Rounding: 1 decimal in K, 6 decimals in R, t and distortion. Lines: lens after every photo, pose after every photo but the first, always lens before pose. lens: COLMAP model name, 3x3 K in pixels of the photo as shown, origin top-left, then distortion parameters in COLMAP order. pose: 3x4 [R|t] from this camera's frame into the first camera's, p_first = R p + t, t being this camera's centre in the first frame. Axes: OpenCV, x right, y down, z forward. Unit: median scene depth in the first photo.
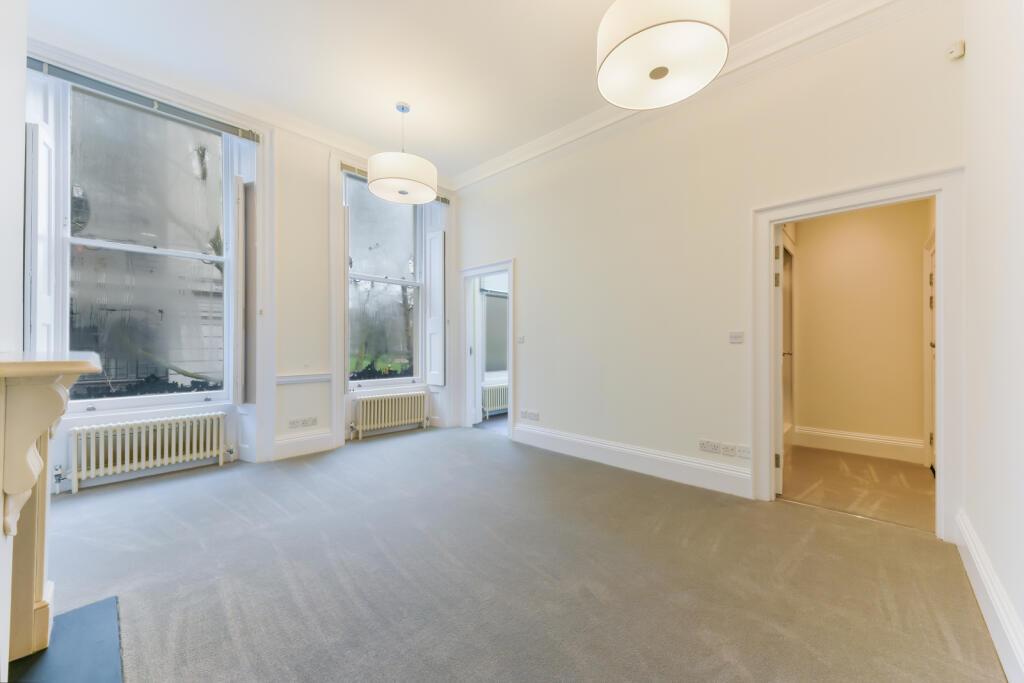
lens RADIAL K [[393.2, 0, 512.0], [0, 393.2, 341.5], [0, 0, 1]] dist [0.022551, -0.000172]
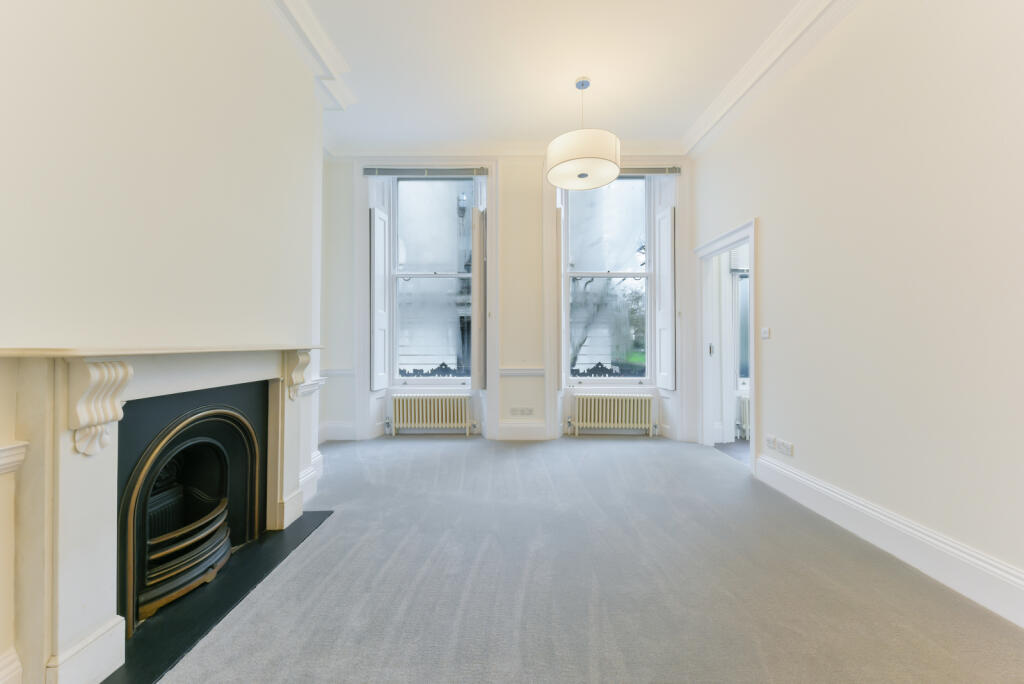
lens RADIAL K [[376.0, 0, 508.7], [0, 376.0, 340.8], [0, 0, 1]] dist [0.014221, -0.000075]
pose [[0.685695, -0.002230, -0.727885, 0.196982], [0.006590, 0.999973, 0.003144, 0.001388], [0.727859, -0.006953, 0.685692, 0.215133]]
